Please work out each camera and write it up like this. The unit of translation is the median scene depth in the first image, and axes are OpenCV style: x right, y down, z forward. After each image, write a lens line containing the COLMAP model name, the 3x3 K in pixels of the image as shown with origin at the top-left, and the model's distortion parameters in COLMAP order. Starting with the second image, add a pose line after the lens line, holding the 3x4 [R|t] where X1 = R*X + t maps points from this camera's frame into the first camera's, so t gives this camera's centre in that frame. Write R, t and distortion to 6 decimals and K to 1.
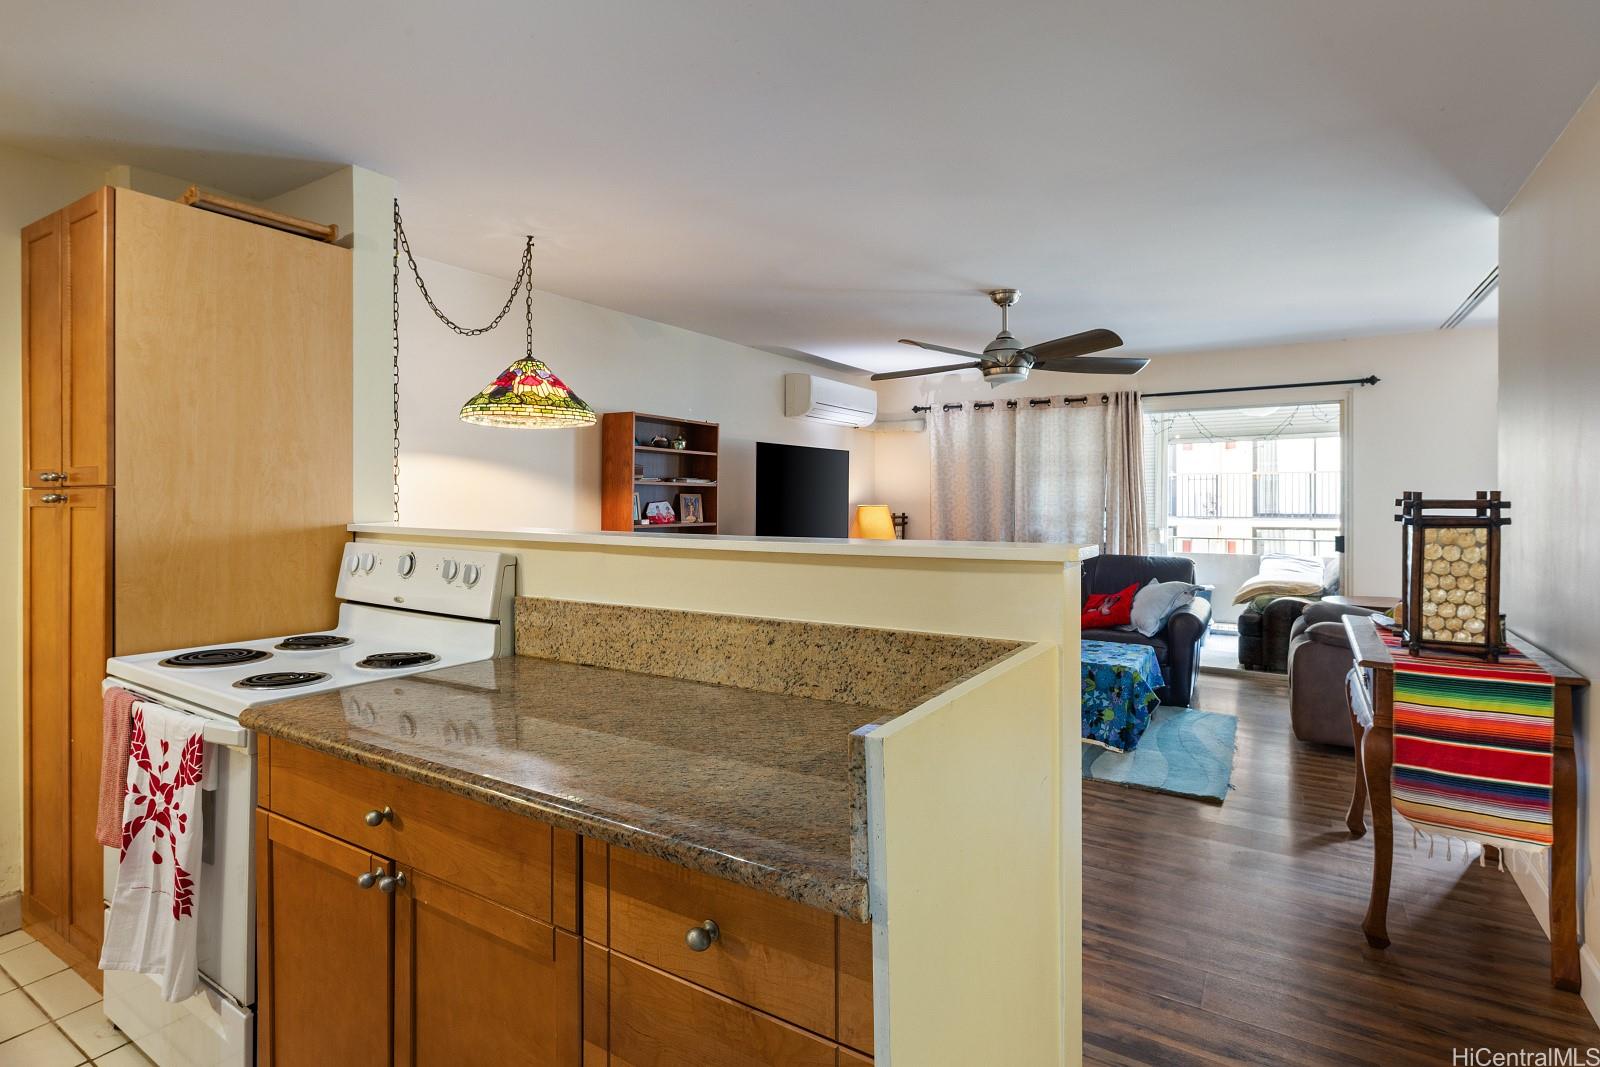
lens RADIAL K [[789.7, 0, 792.6], [0, 789.7, 499.8], [0, 0, 1]] dist [0.004480, -0.003789]
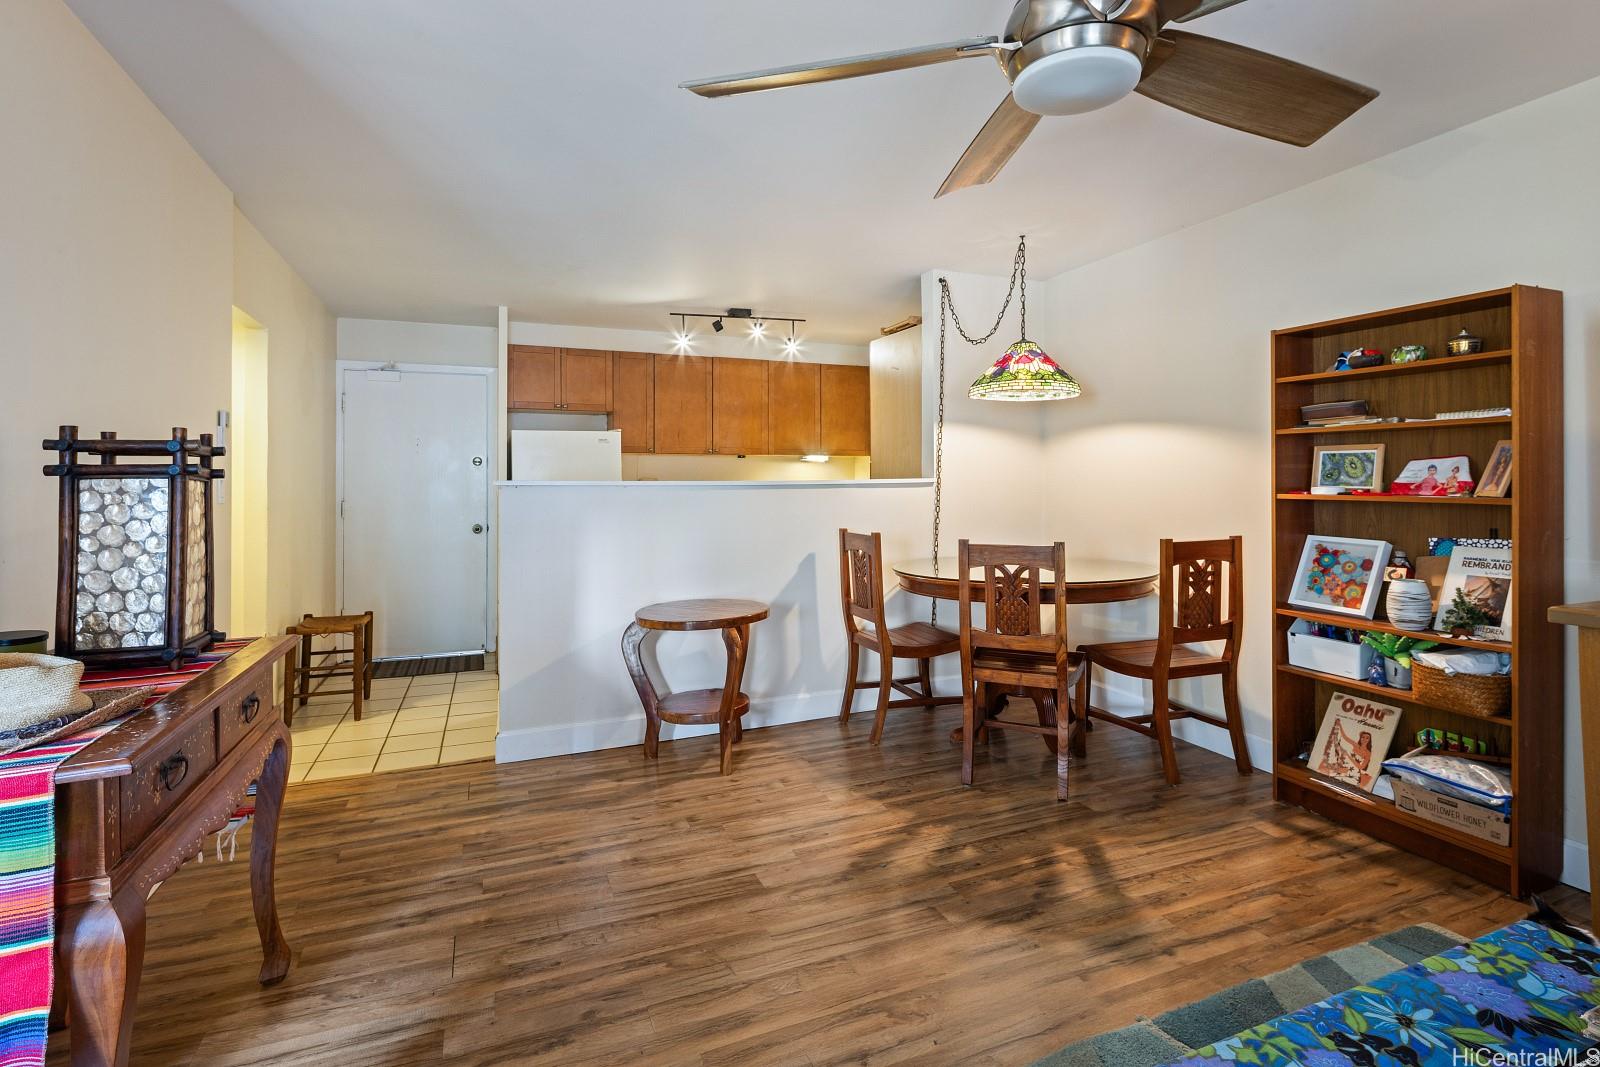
lens RADIAL K [[789.7, 0, 802.3], [0, 789.7, 483.6], [0, 0, 1]] dist [0.004480, -0.003789]
pose [[-0.586781, 0.002575, -0.809741, 0.853731], [0.000979, 0.999996, 0.002471, 0.029351], [0.809745, 0.000657, -0.586782, 1.520882]]
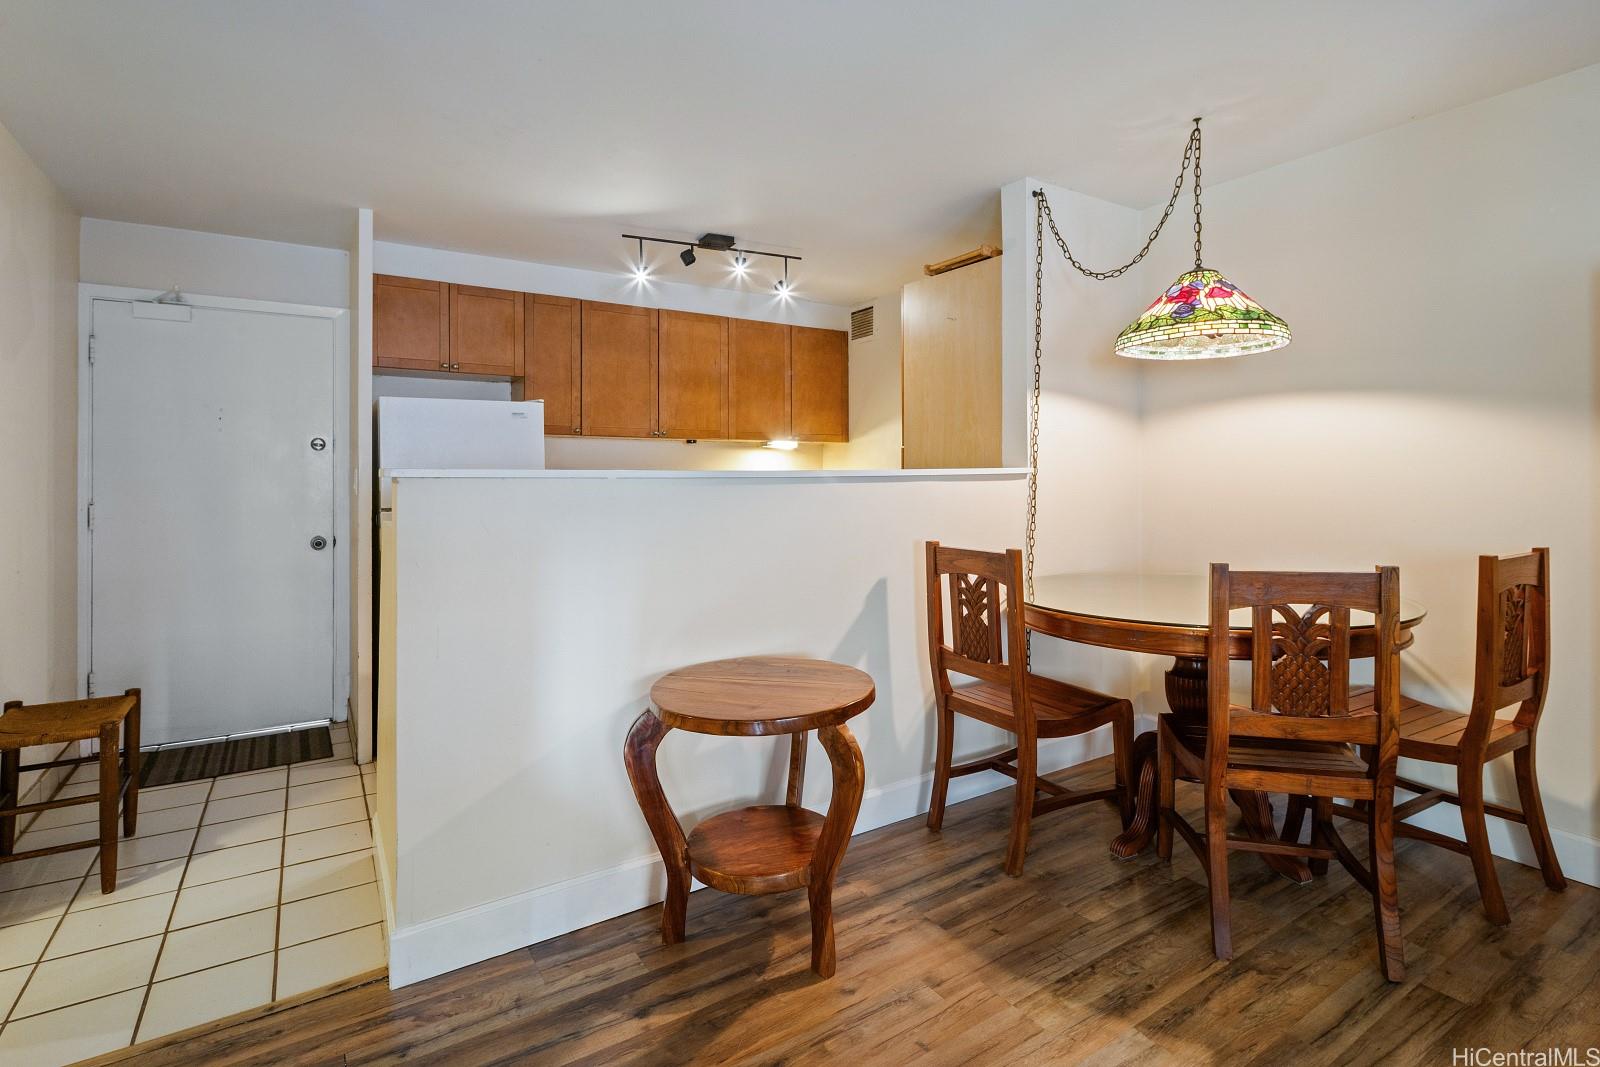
lens RADIAL K [[789.7, 0, 804.2], [0, 789.7, 476.3], [0, 0, 1]] dist [0.004480, -0.003789]
pose [[-0.423617, 0.001804, -0.905839, 0.612705], [0.002764, 0.999996, 0.000699, 0.033372], [0.905837, -0.002208, -0.423621, 1.047674]]
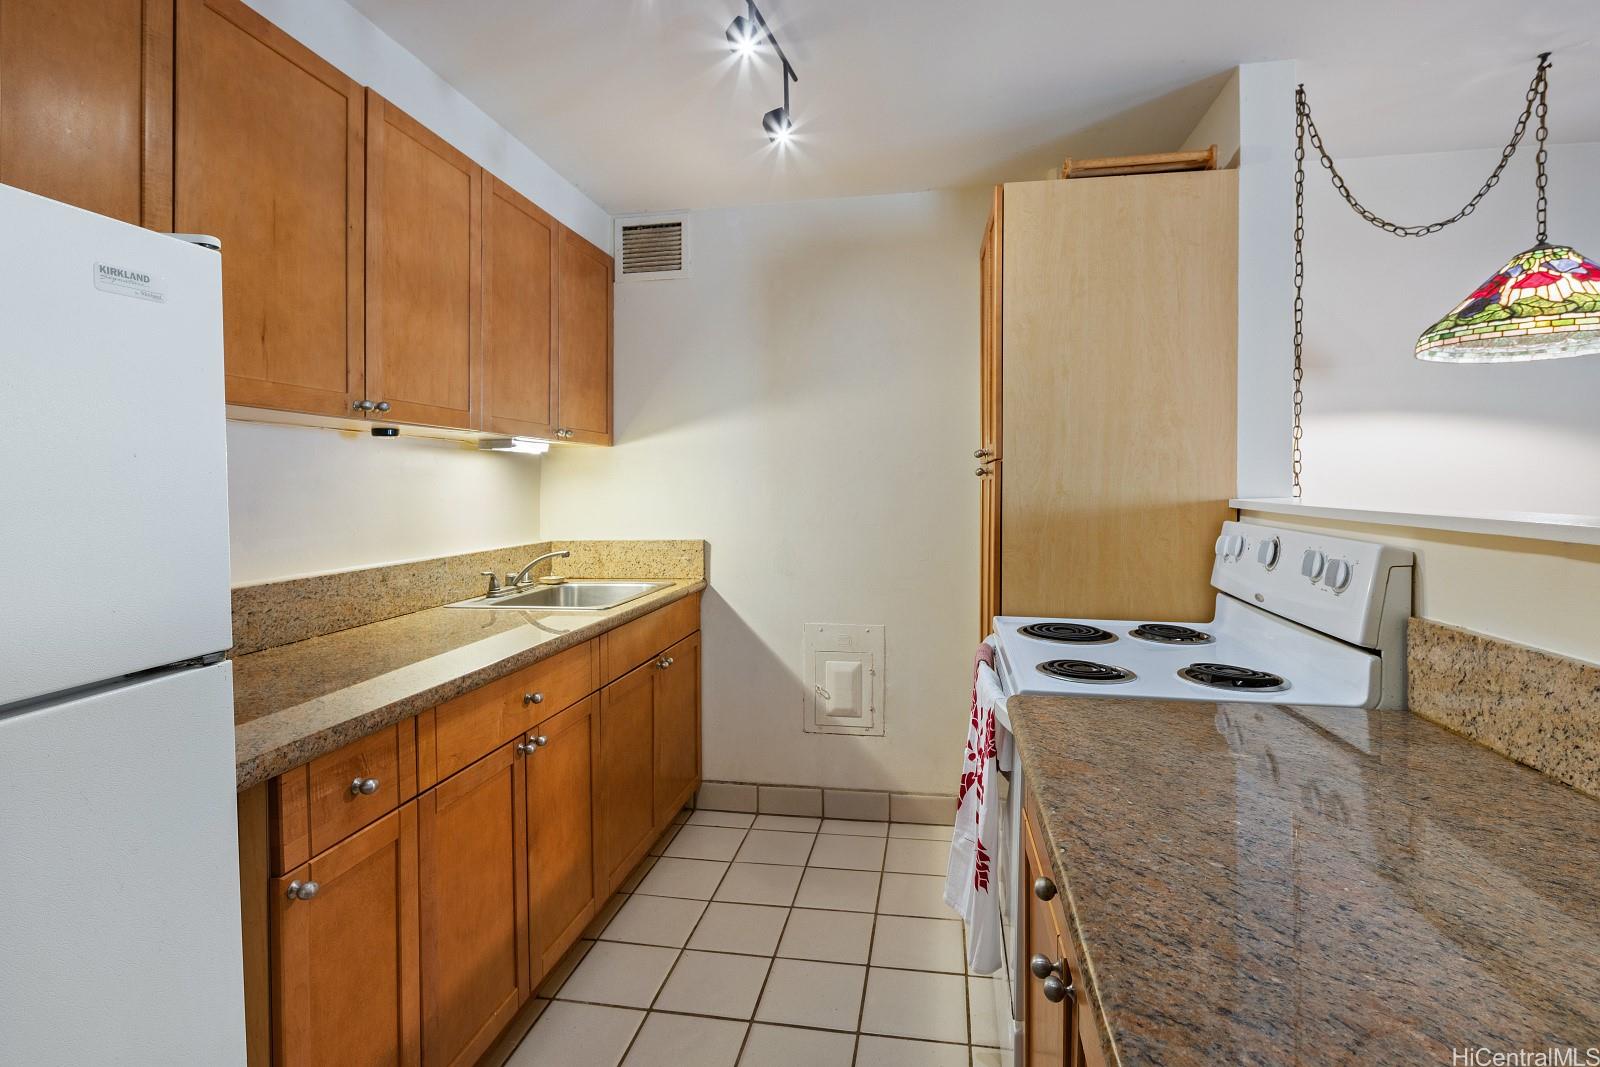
lens RADIAL K [[789.7, 0, 803.8], [0, 789.7, 489.9], [0, 0, 1]] dist [0.004480, -0.003789]
pose [[0.387235, 0.004878, -0.921968, 0.027020], [0.004862, 0.999961, 0.007333, 0.010395], [0.921968, -0.007322, 0.387196, 0.218657]]
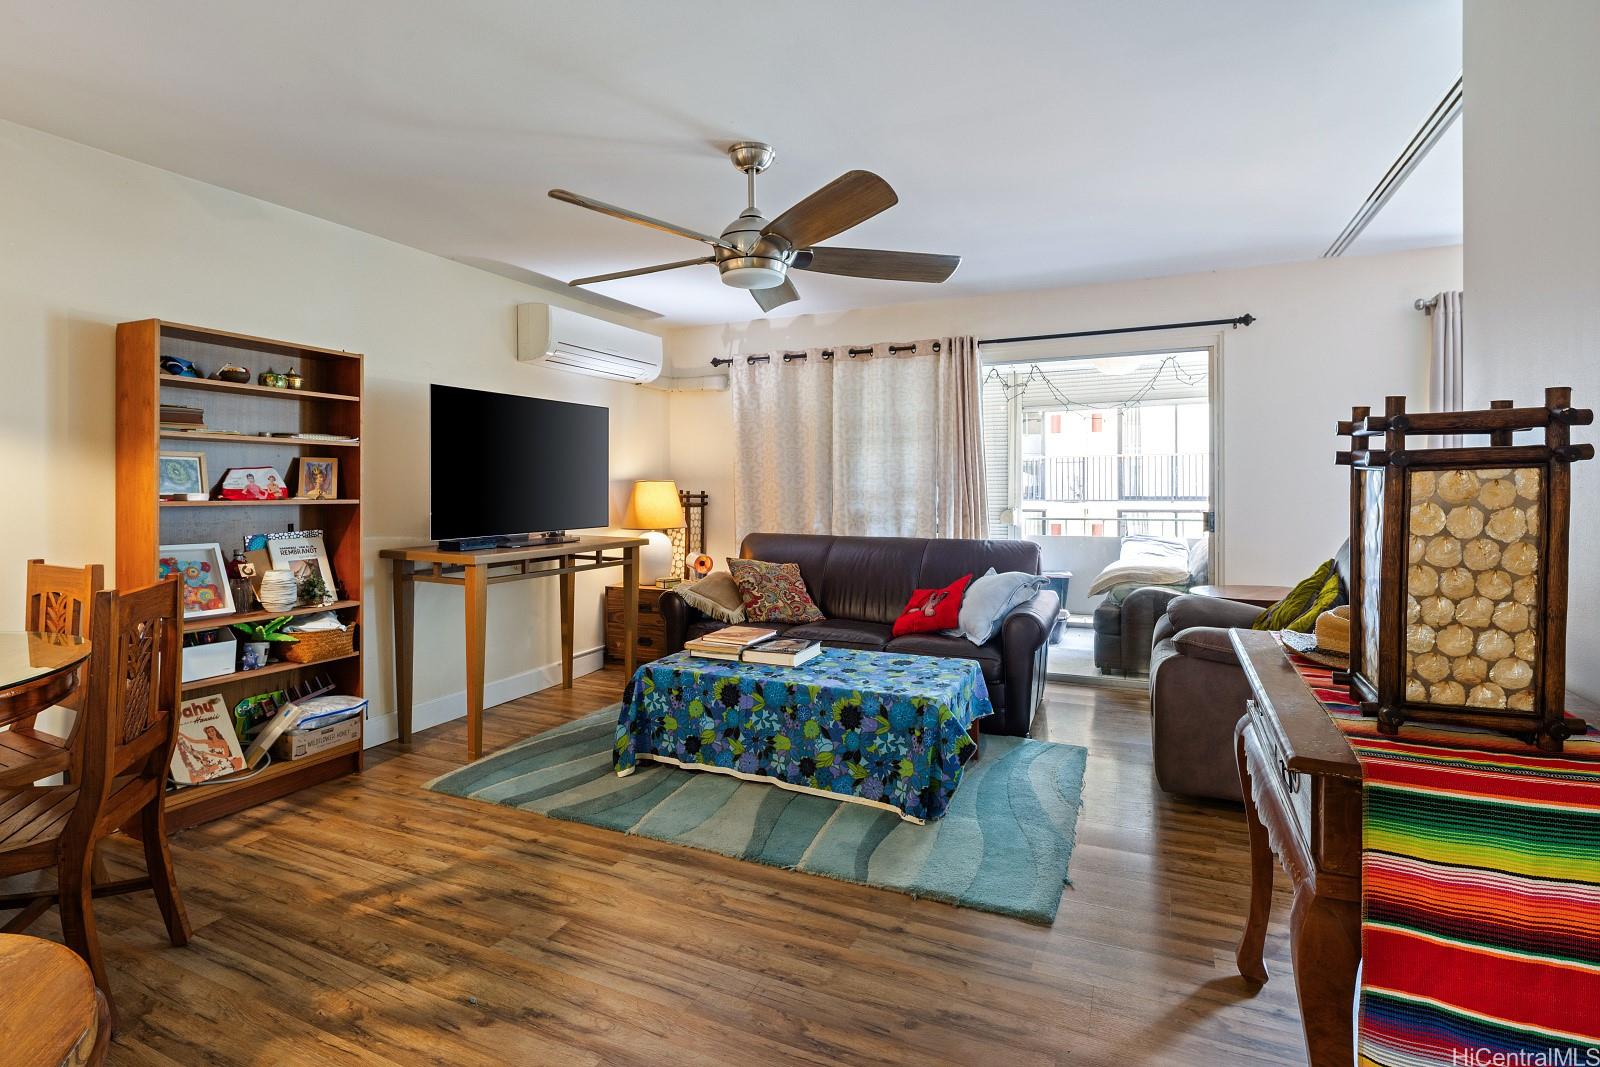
lens RADIAL K [[789.7, 0, 770.9], [0, 789.7, 495.8], [0, 0, 1]] dist [0.004480, -0.003789]
pose [[0.993834, -0.008297, 0.110563, 0.296318], [0.007340, 0.999932, 0.009067, 0.035952], [-0.110631, -0.008200, 0.993828, 0.465958]]
